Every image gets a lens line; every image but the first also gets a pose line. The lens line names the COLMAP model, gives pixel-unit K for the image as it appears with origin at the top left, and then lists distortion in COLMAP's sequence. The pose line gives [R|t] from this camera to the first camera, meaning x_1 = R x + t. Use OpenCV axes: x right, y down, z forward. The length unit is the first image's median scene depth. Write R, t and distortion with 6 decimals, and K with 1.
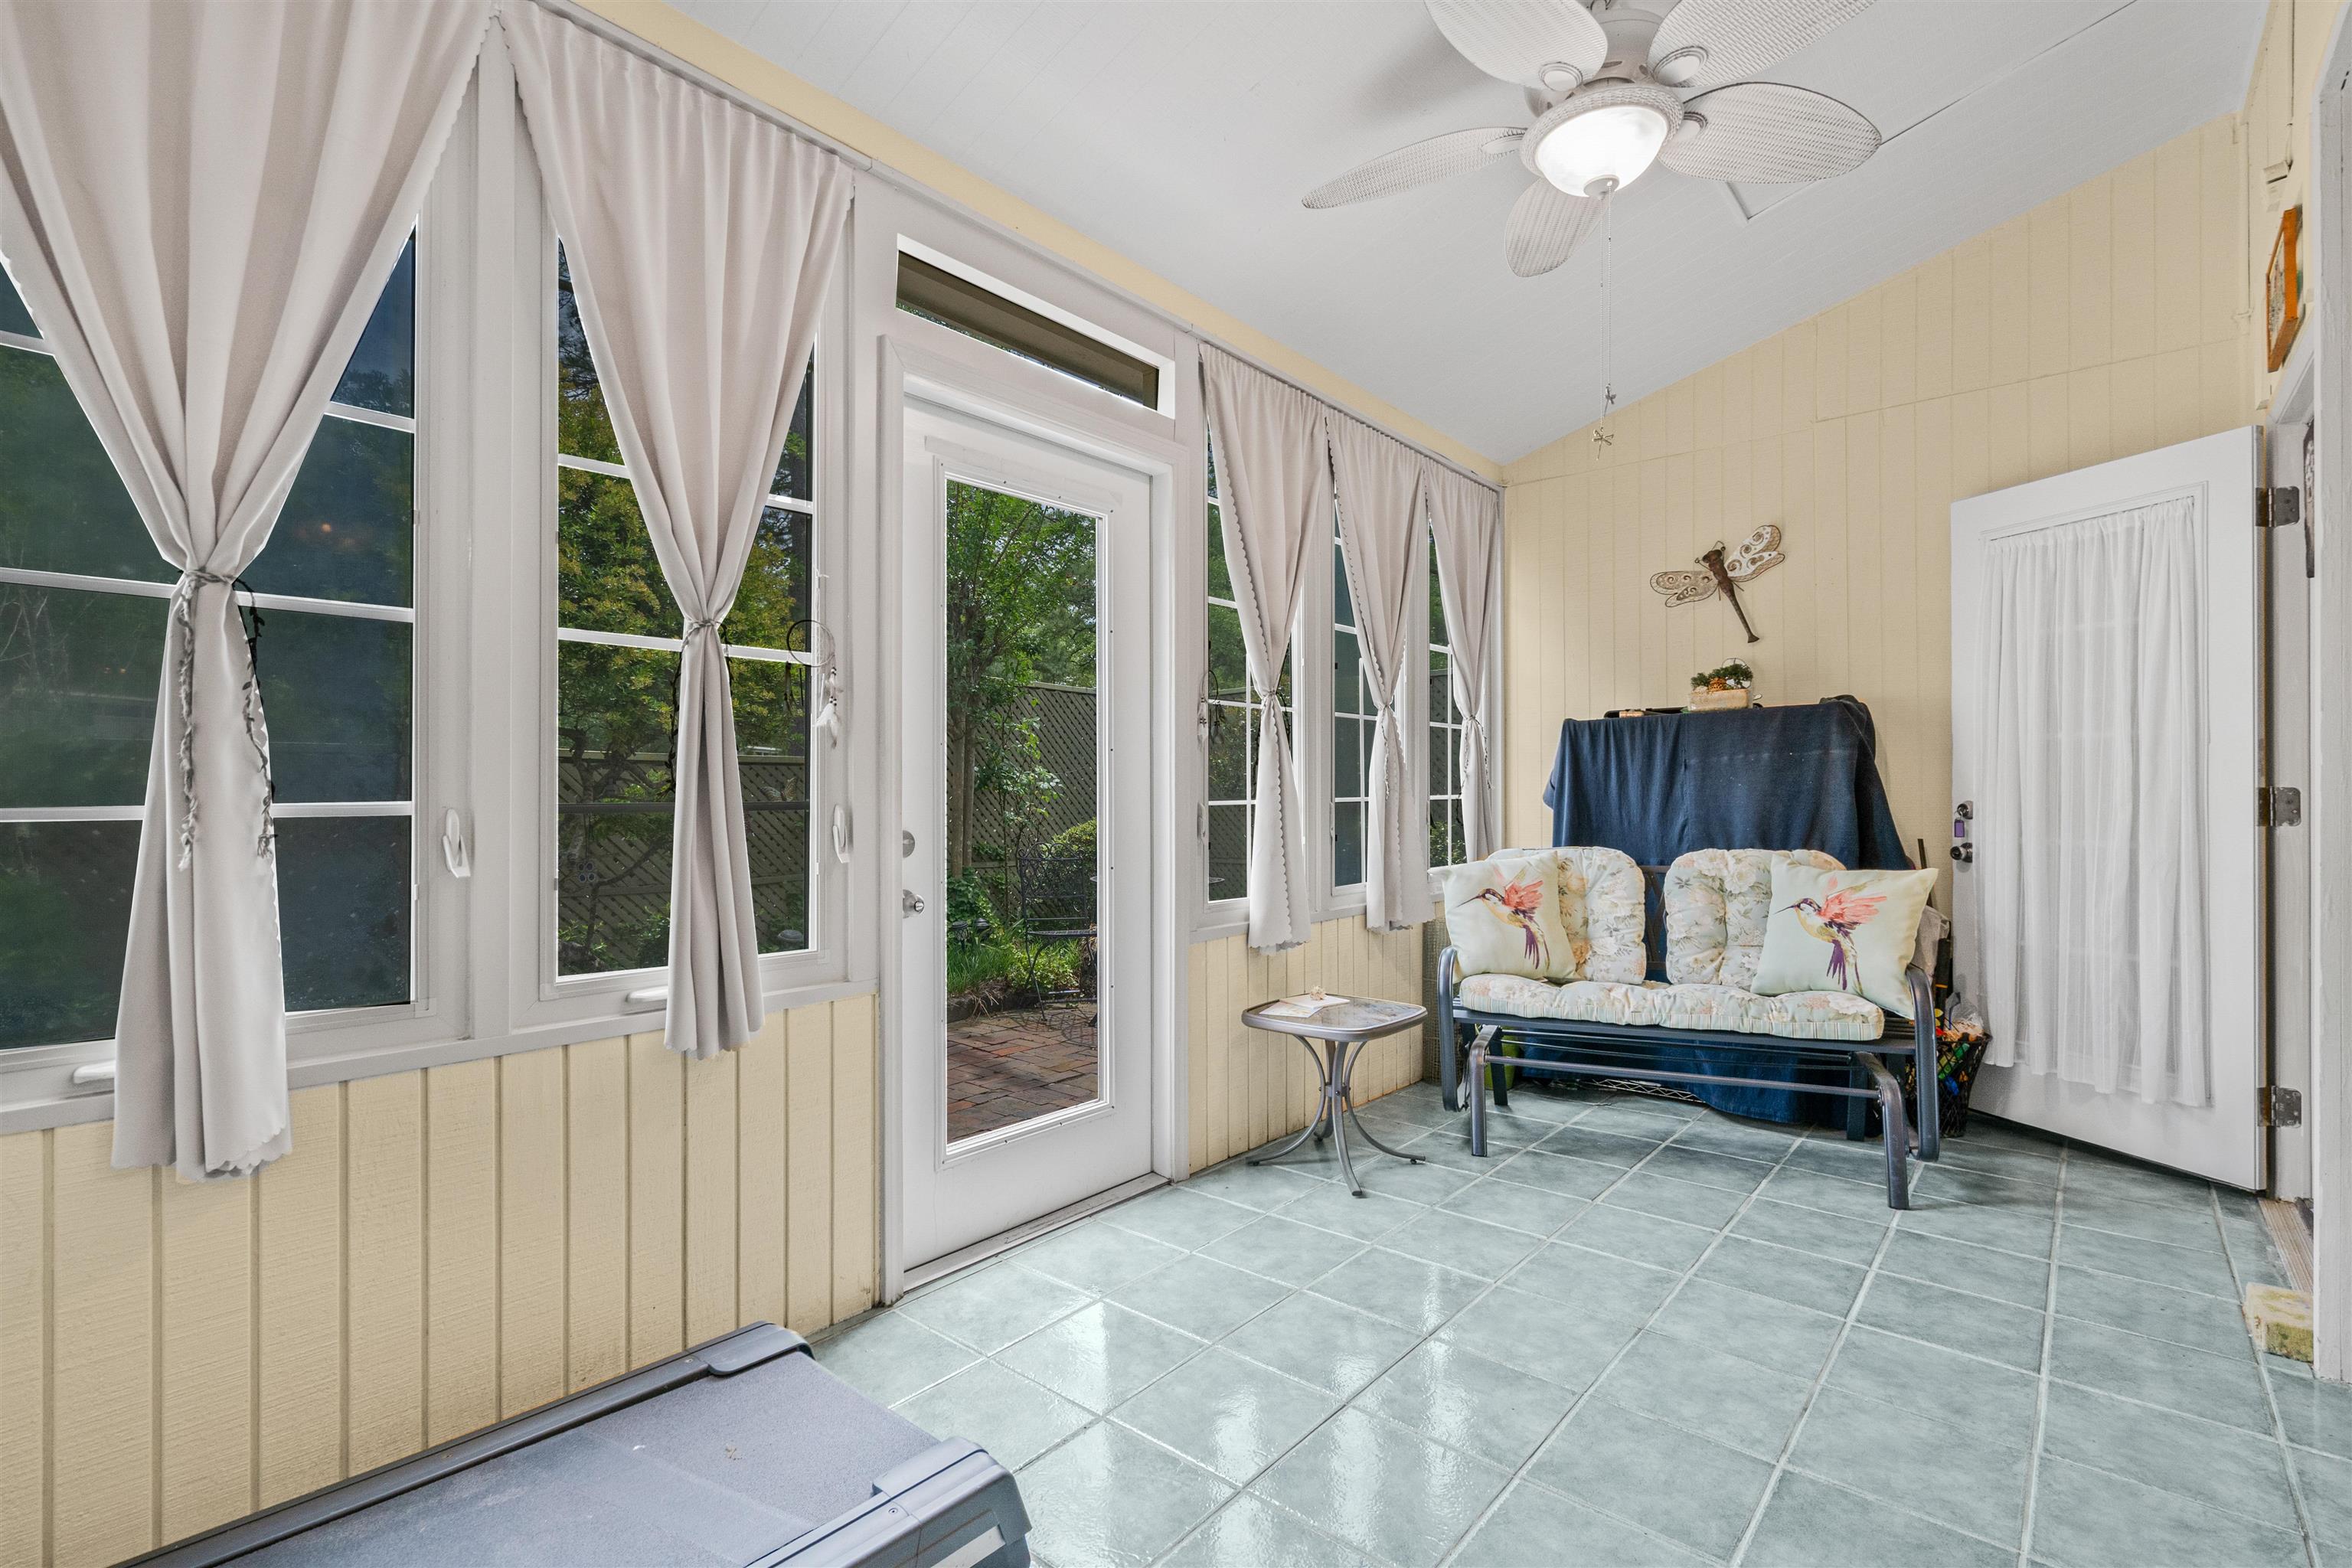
lens RADIAL K [[1065.6, 0, 1176.0], [0, 1065.6, 784.0], [0, 0, 1]] dist [-0.005463, -0.000111]
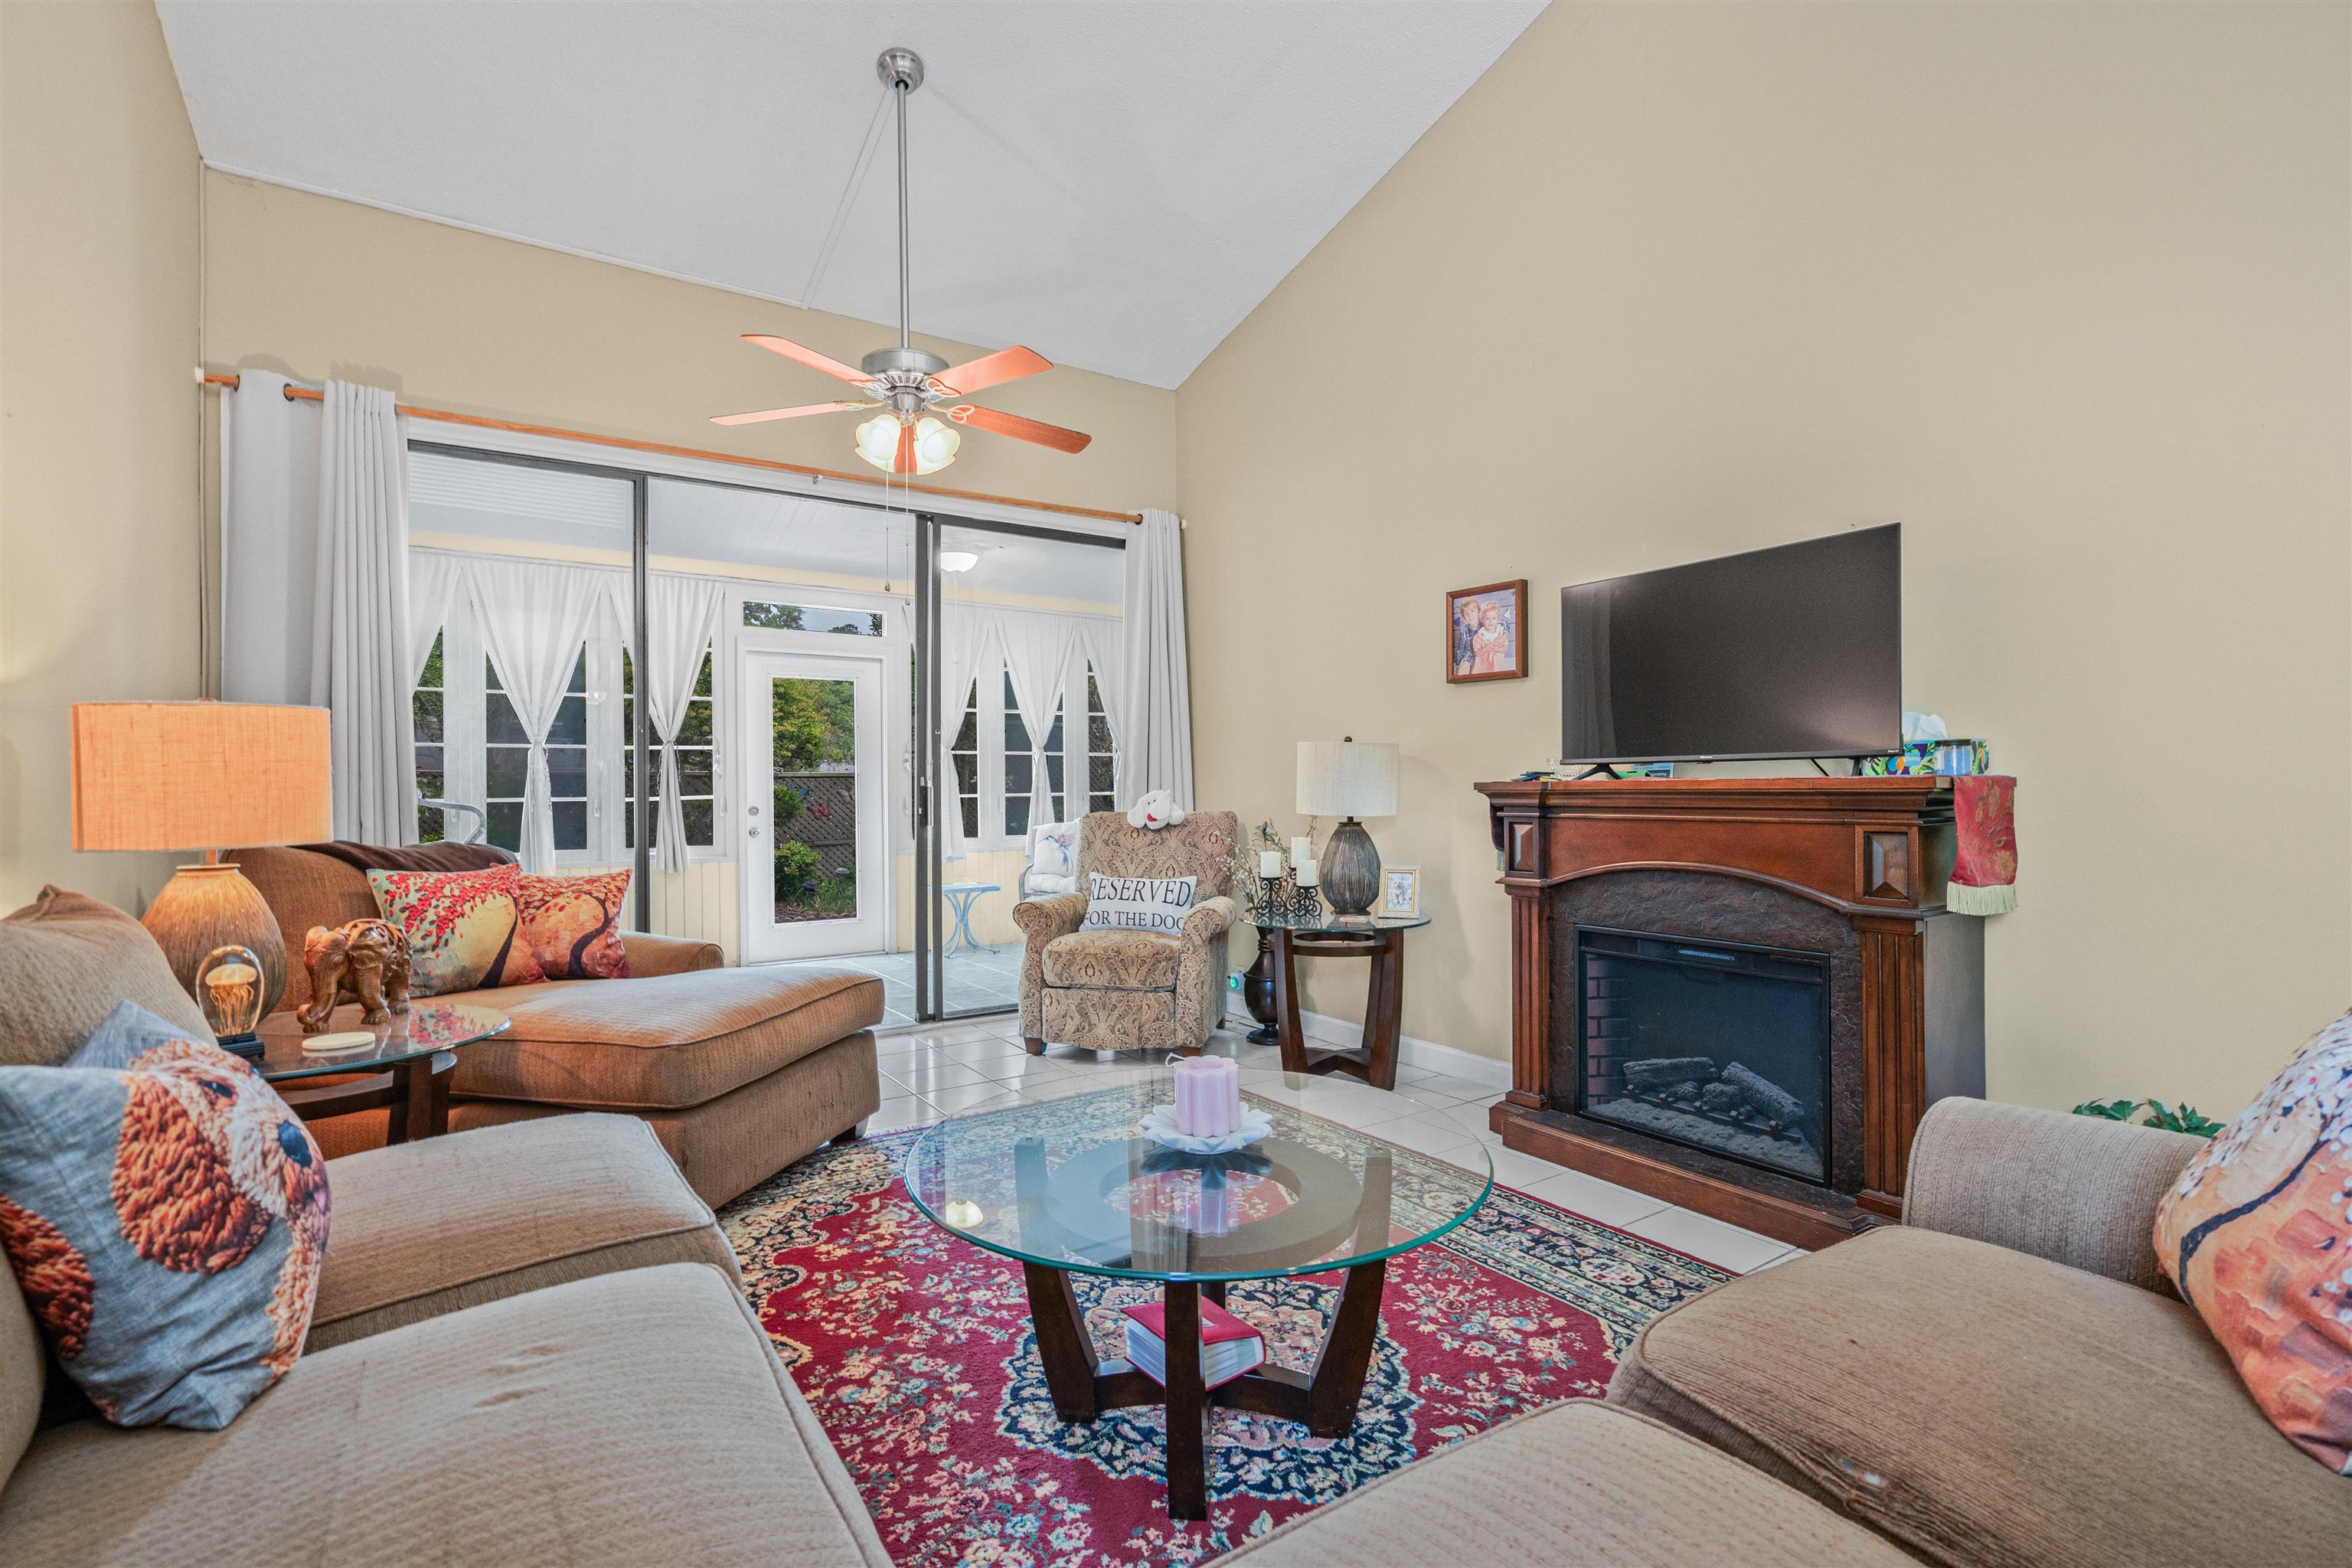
lens RADIAL K [[1065.6, 0, 1176.0], [0, 1065.6, 784.0], [0, 0, 1]] dist [-0.005463, -0.000111]
pose [[0.966019, -0.009193, -0.258308, 1.126427], [0.010473, 0.999939, 0.003579, -0.009336], [0.258259, -0.006162, 0.966056, -1.028658]]
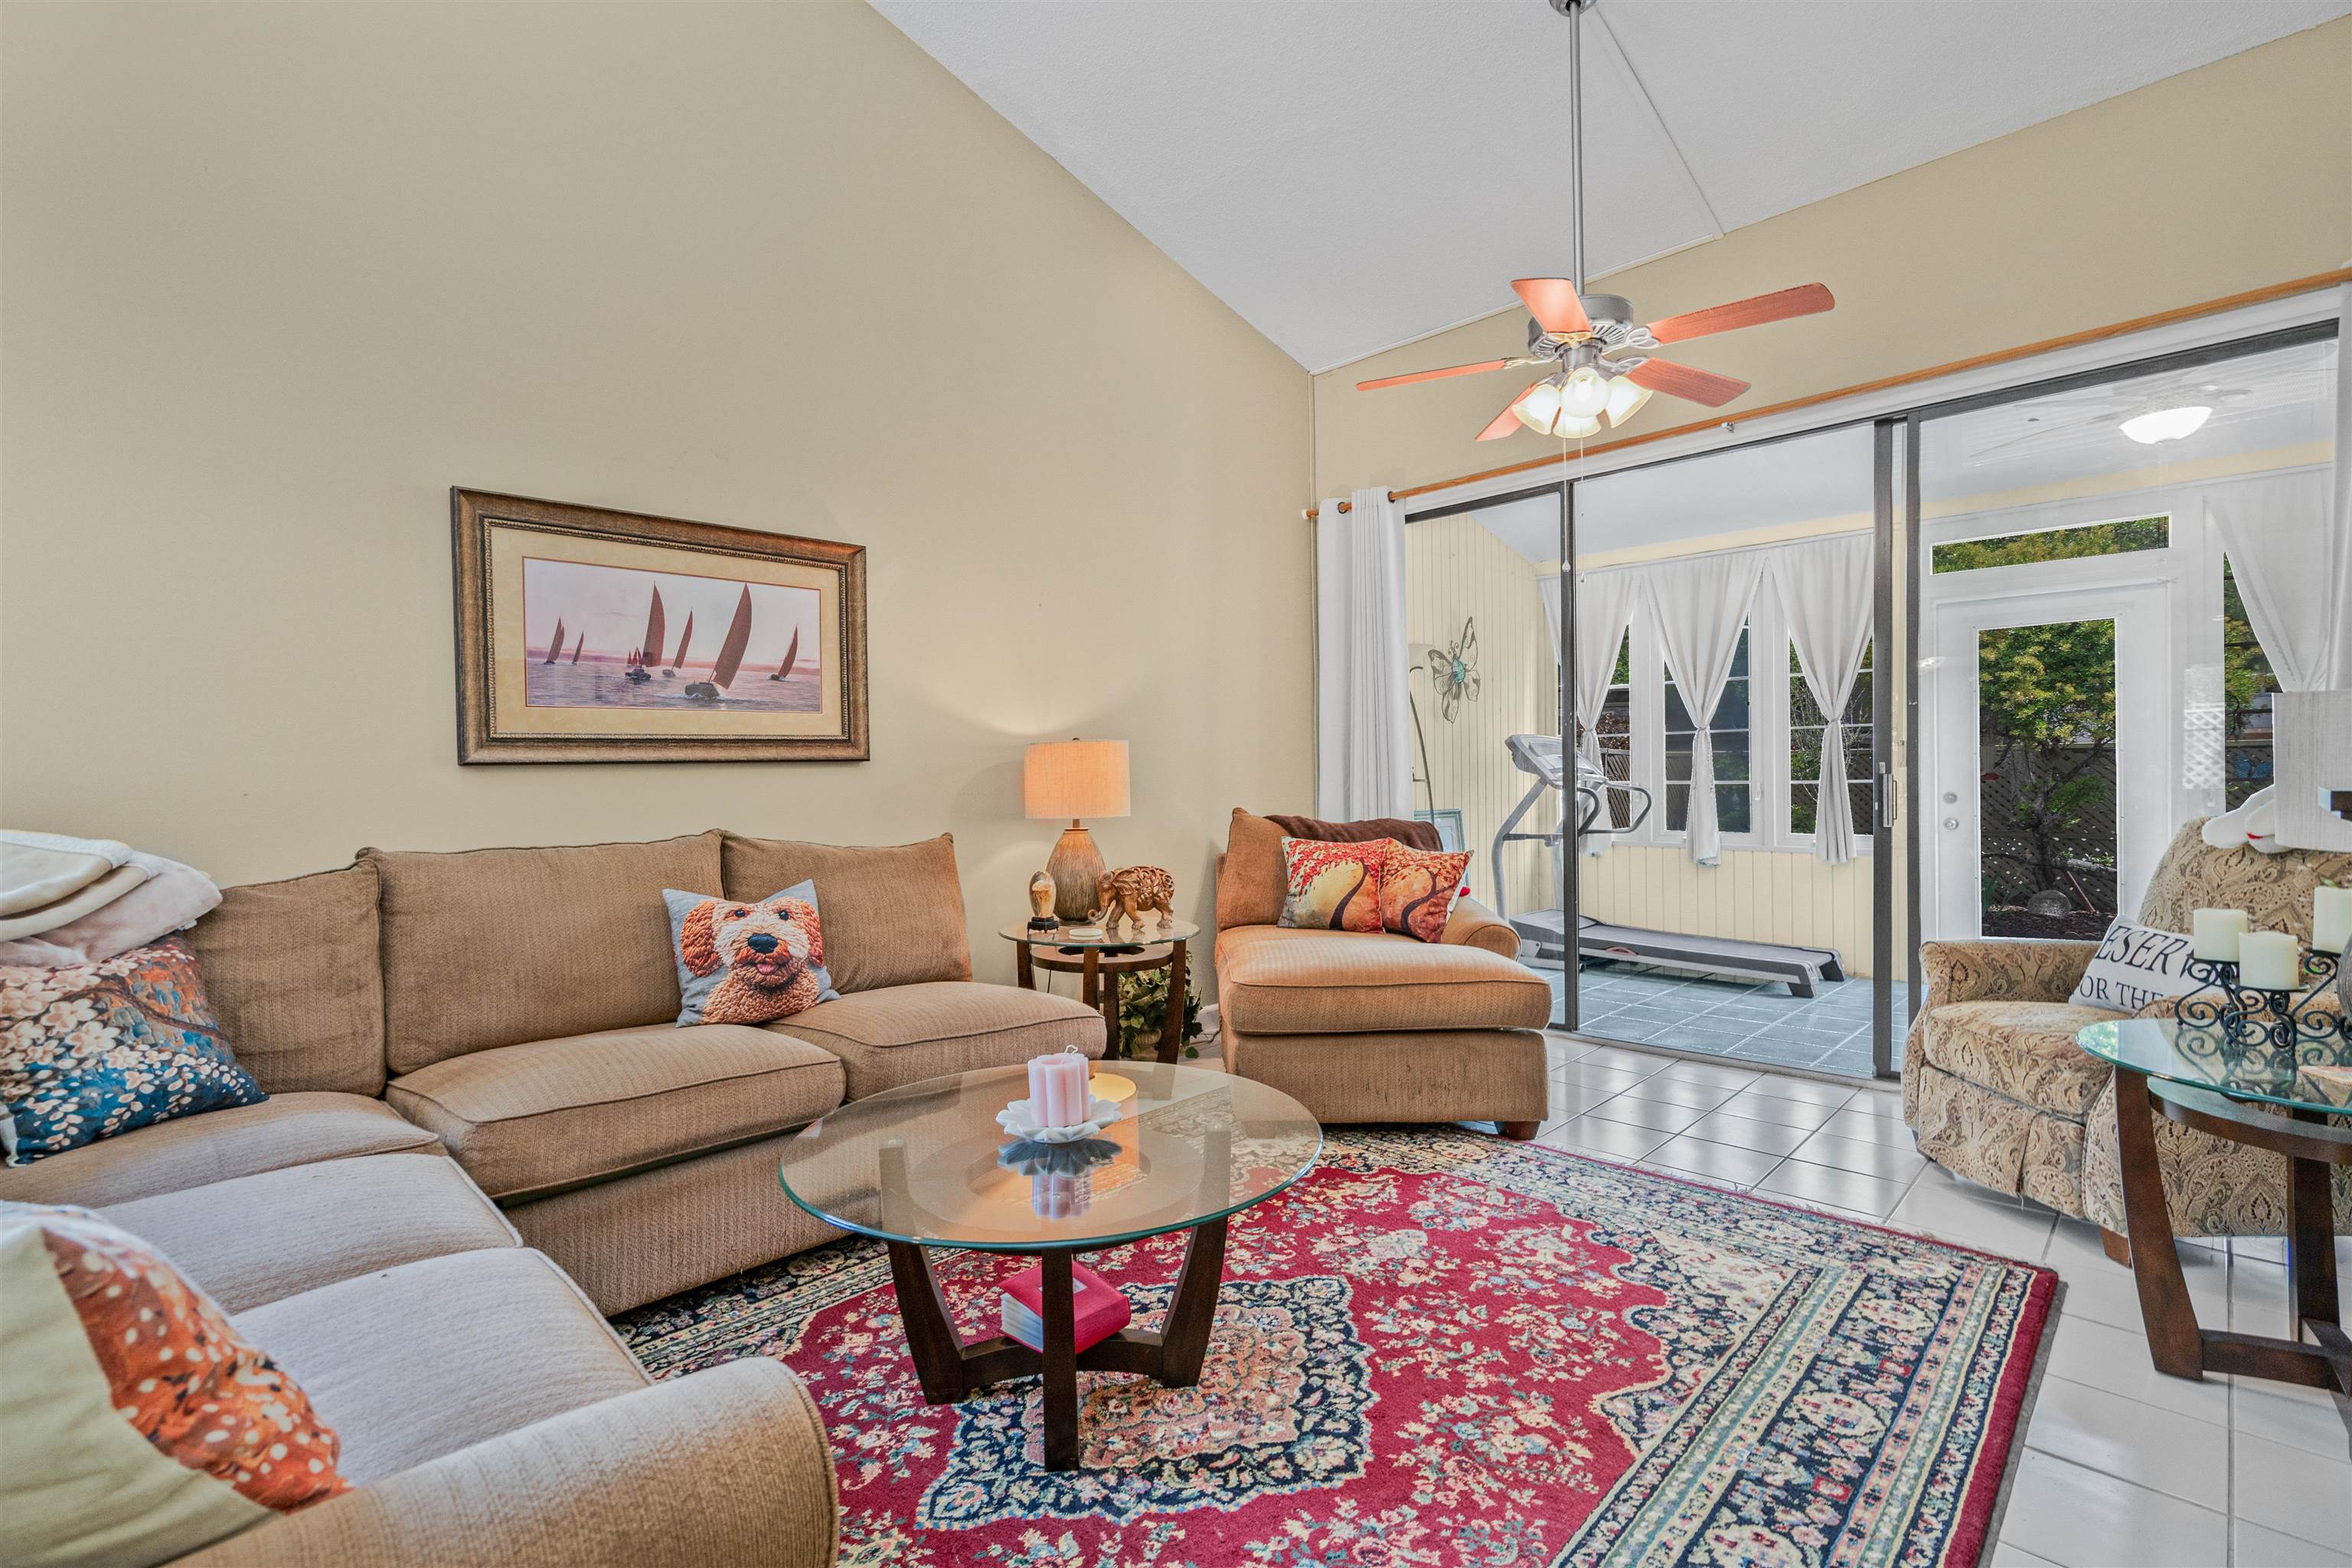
lens RADIAL K [[1072.1, 0, 1164.0], [0, 1072.1, 787.9], [0, 0, 1]] dist [-0.005463, 0.000534]
pose [[-0.064454, 0.009289, -0.997877, 1.582911], [0.022166, 0.999723, 0.007875, -0.015758], [0.997674, -0.021611, -0.064642, -0.396462]]
